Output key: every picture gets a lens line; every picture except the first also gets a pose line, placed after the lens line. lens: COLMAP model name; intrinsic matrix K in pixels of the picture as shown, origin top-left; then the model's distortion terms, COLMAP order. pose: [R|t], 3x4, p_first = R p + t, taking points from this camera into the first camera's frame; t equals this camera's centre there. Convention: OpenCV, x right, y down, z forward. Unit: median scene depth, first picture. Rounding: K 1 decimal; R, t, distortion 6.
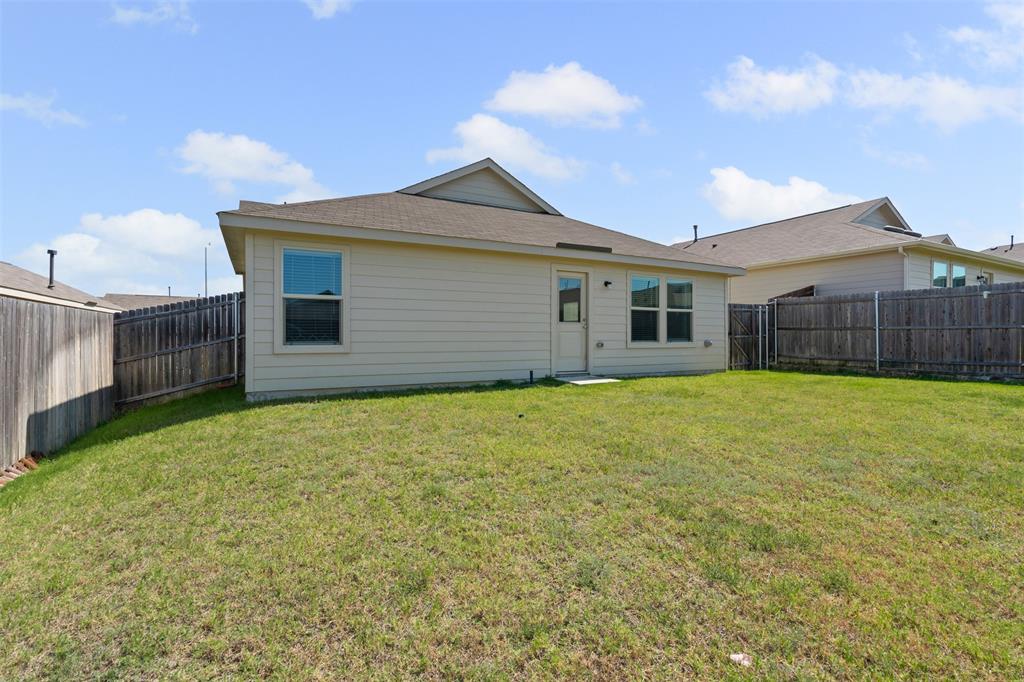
lens RADIAL K [[470.1, 0, 508.7], [0, 470.1, 338.0], [0, 0, 1]] dist [-0.000459, 0.000091]
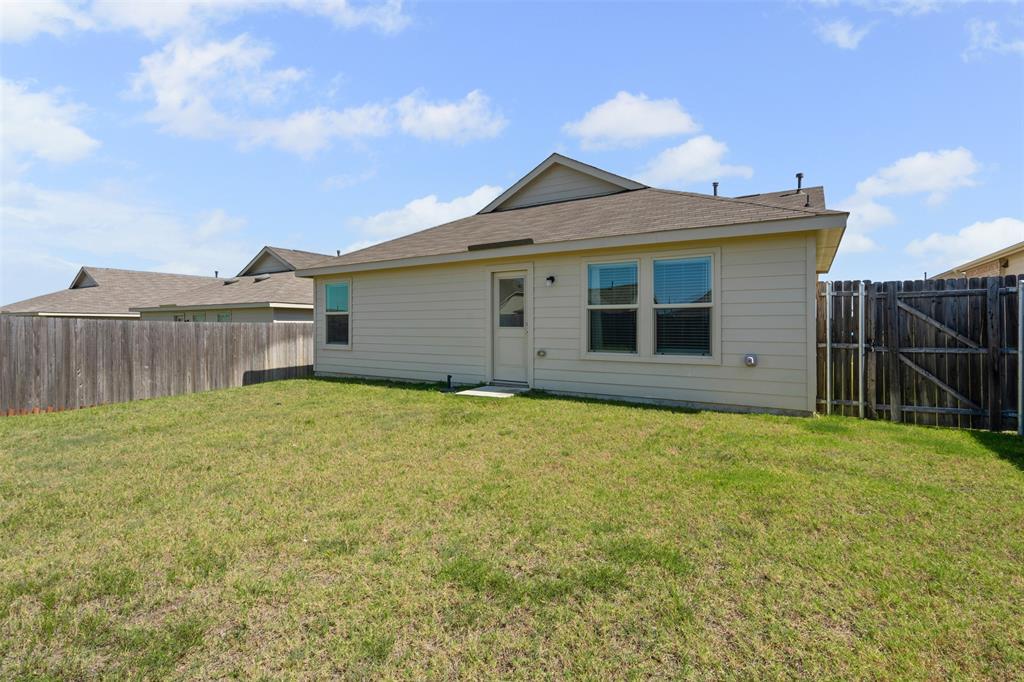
lens RADIAL K [[470.1, 0, 508.8], [0, 470.1, 325.5], [0, 0, 1]] dist [-0.000459, 0.000091]
pose [[0.491174, -0.001646, -0.871060, 0.829167], [-0.003911, 0.999984, -0.004095, -0.029136], [0.871053, 0.005419, 0.491160, 0.496191]]
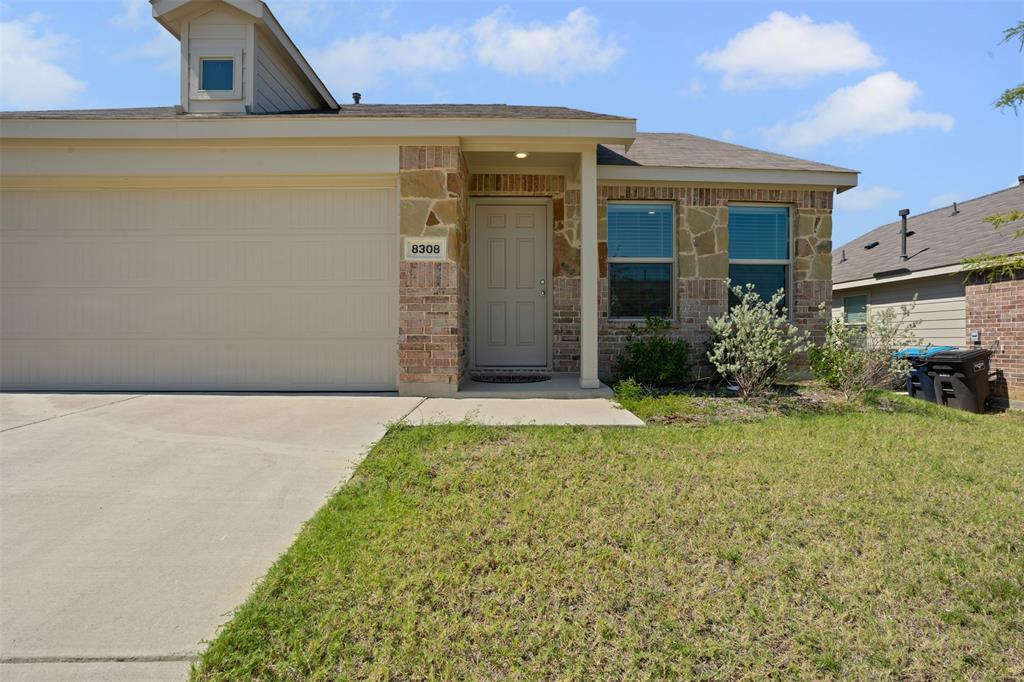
lens RADIAL K [[470.1, 0, 509.8], [0, 470.1, 336.9], [0, 0, 1]] dist [-0.000459, 0.000091]
pose [[0.317459, 0.021193, -0.948035, 0.669788], [-0.011619, 0.999762, 0.018458, -0.032028], [0.948201, 0.005156, 0.317630, 0.559809]]
